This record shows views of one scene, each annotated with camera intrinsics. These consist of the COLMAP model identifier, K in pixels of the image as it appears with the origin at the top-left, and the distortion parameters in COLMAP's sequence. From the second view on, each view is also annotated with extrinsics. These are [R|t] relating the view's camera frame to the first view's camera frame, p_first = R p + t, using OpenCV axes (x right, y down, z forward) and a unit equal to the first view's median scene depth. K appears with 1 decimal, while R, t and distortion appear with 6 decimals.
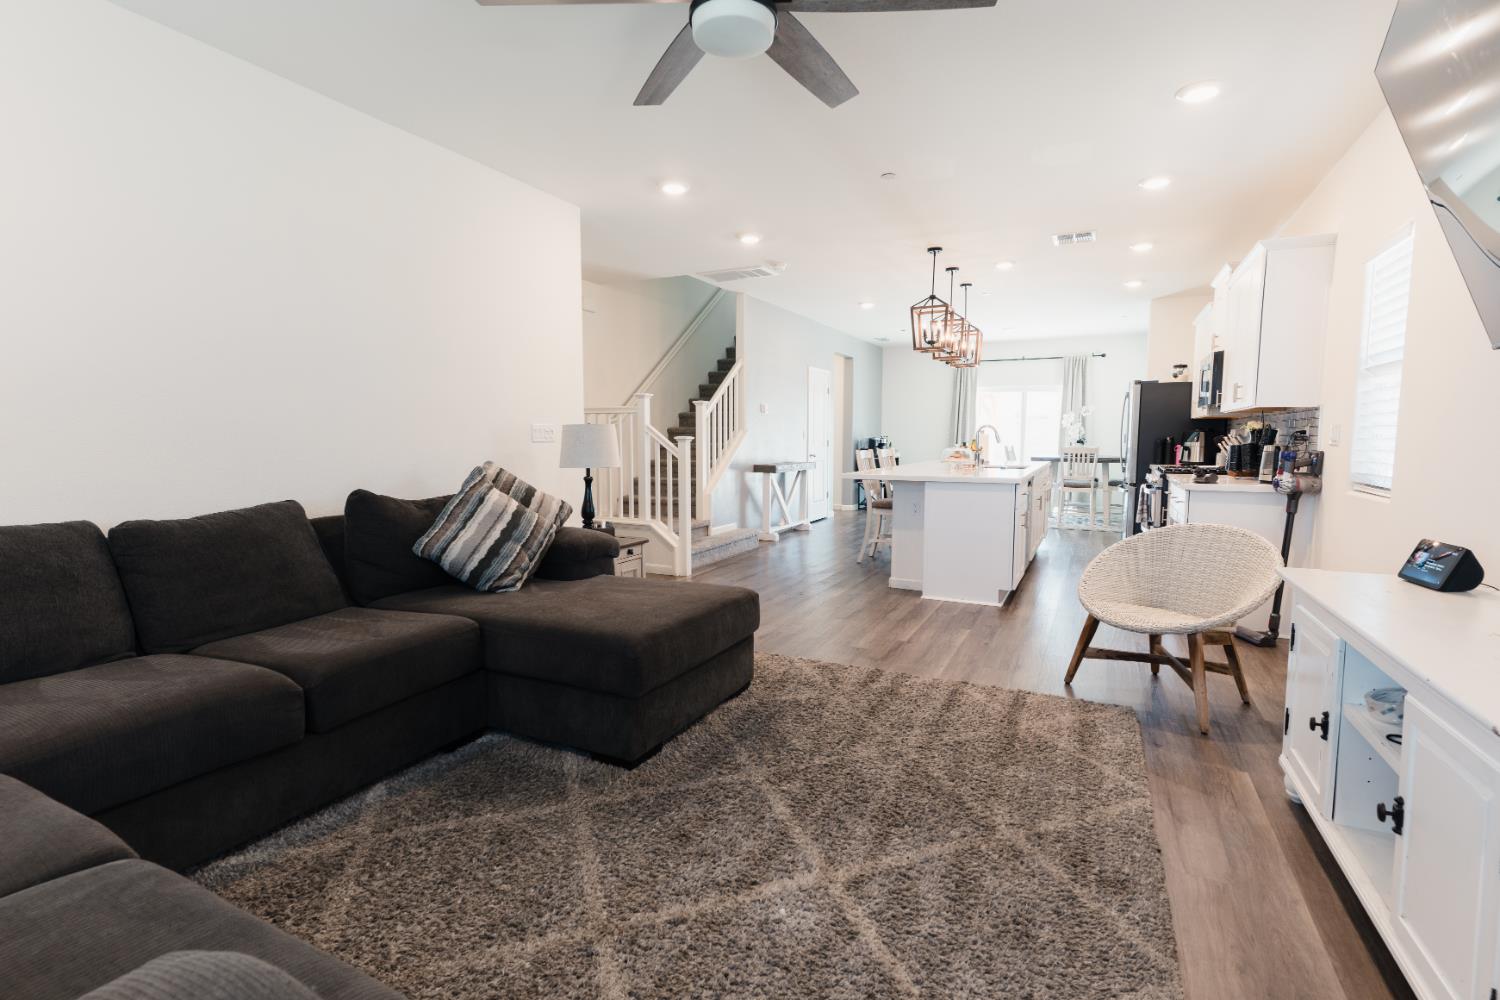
lens RADIAL K [[719.9, 0, 745.6], [0, 719.9, 501.3], [0, 0, 1]] dist [0.013404, -0.000185]
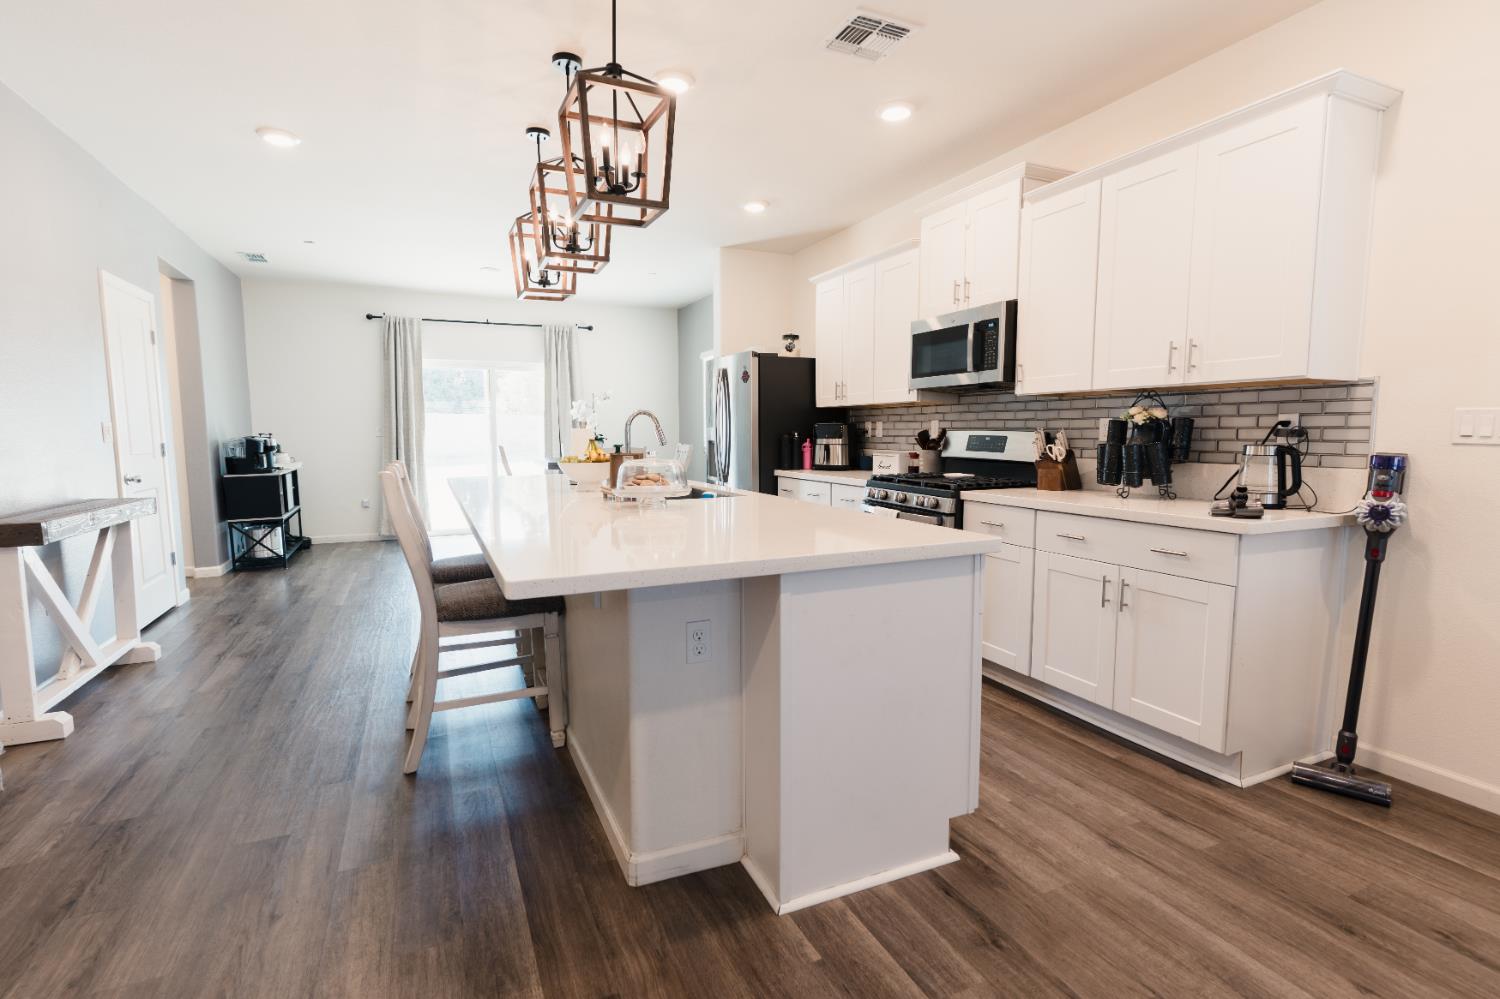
lens RADIAL K [[719.9, 0, 745.6], [0, 719.9, 500.8], [0, 0, 1]] dist [0.013404, -0.000185]
pose [[0.642471, -0.080844, 0.762034, -0.006861], [0.077610, 0.996171, 0.040251, -0.051713], [-0.762370, 0.033281, 0.646285, 0.561396]]
